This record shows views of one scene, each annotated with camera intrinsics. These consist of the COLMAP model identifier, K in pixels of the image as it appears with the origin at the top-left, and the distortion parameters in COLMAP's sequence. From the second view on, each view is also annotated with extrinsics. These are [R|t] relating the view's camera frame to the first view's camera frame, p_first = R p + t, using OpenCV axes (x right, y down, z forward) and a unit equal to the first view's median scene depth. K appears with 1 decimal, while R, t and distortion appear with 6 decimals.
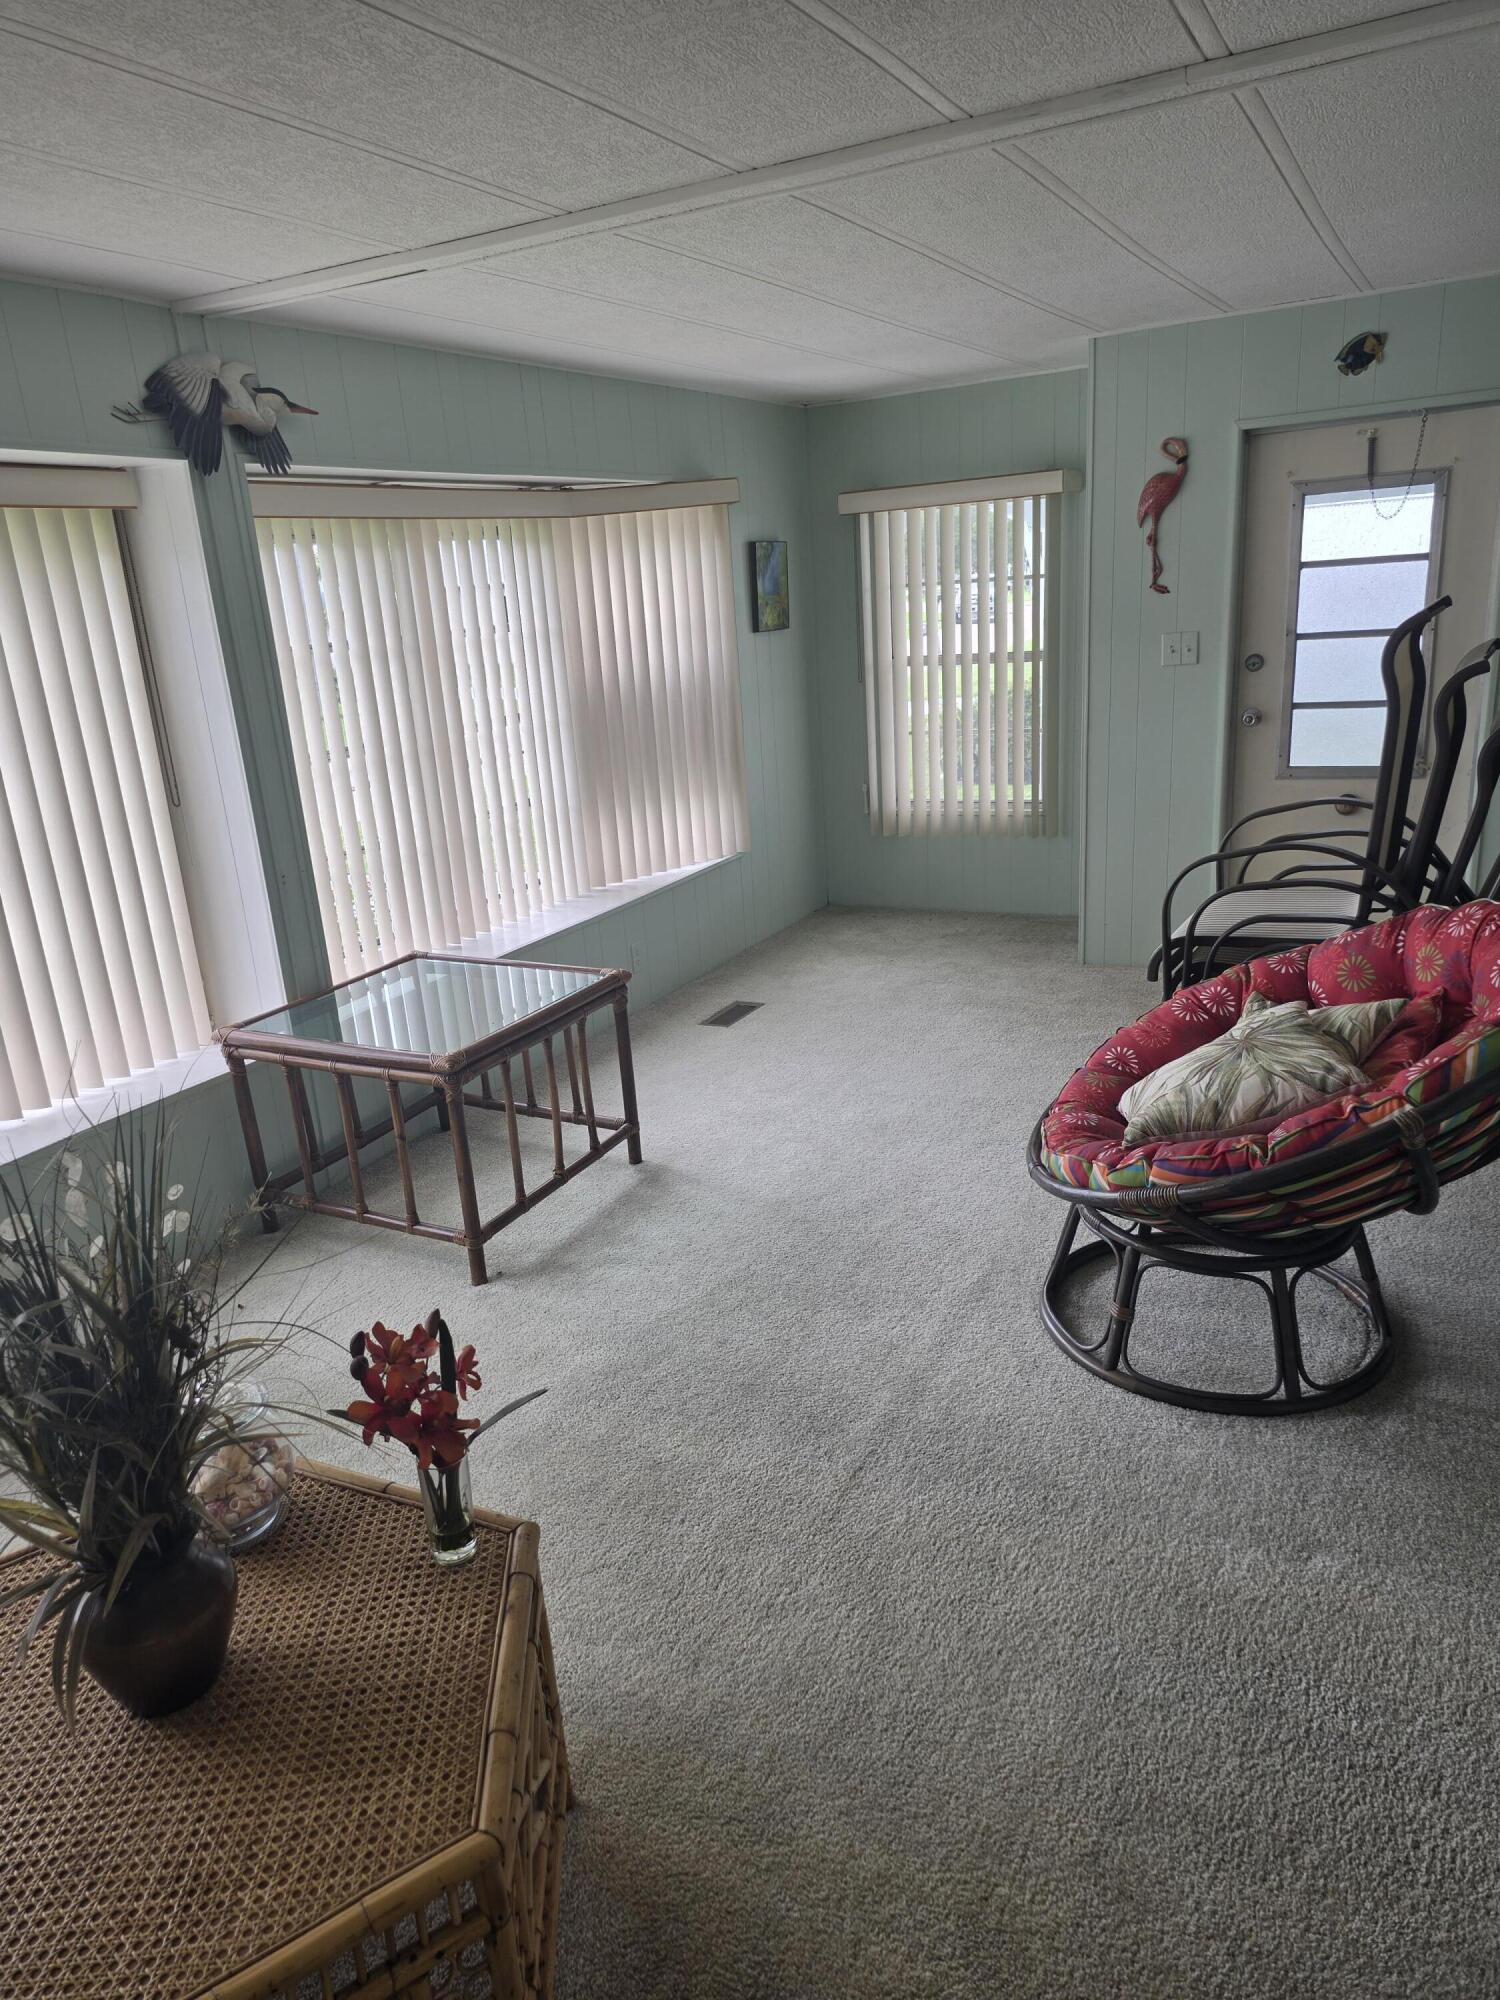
lens RADIAL K [[1335.5, 0, 715.4], [0, 1335.5, 1010.1], [0, 0, 1]] dist [0.026531, -0.024976]
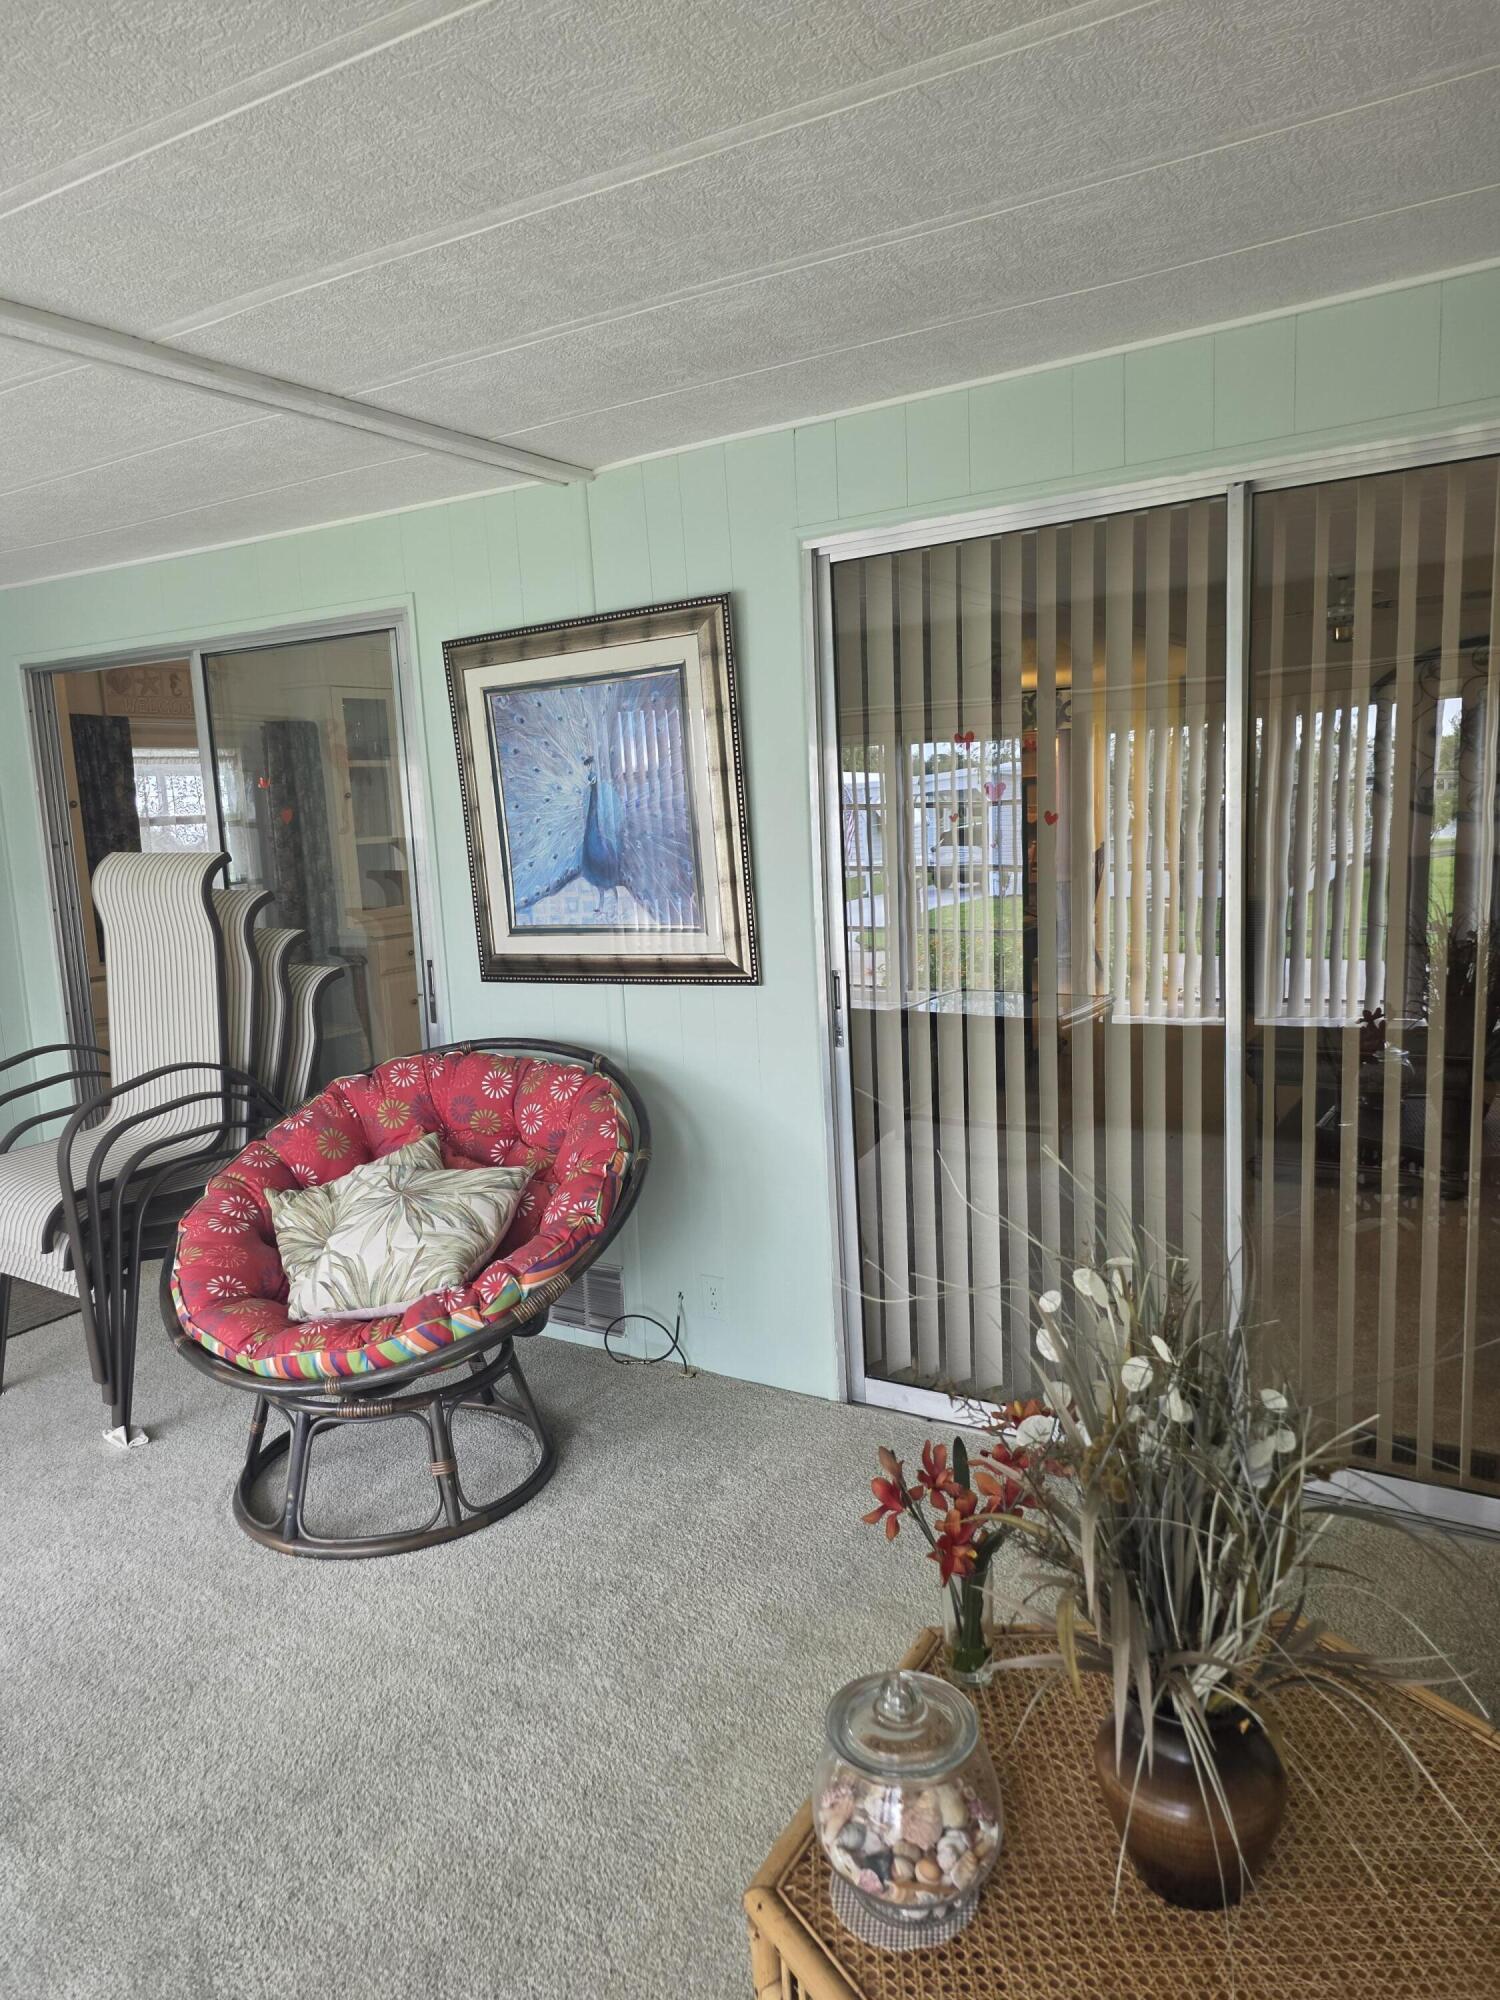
lens RADIAL K [[1335.5, 0, 752.7], [0, 1335.5, 989.7], [0, 0, 1]] dist [0.026531, -0.024976]
pose [[0.037572, -0.069477, 0.996876, -0.404687], [0.343532, 0.937678, 0.052403, -0.054598], [-0.938389, 0.340490, 0.059098, 0.340341]]
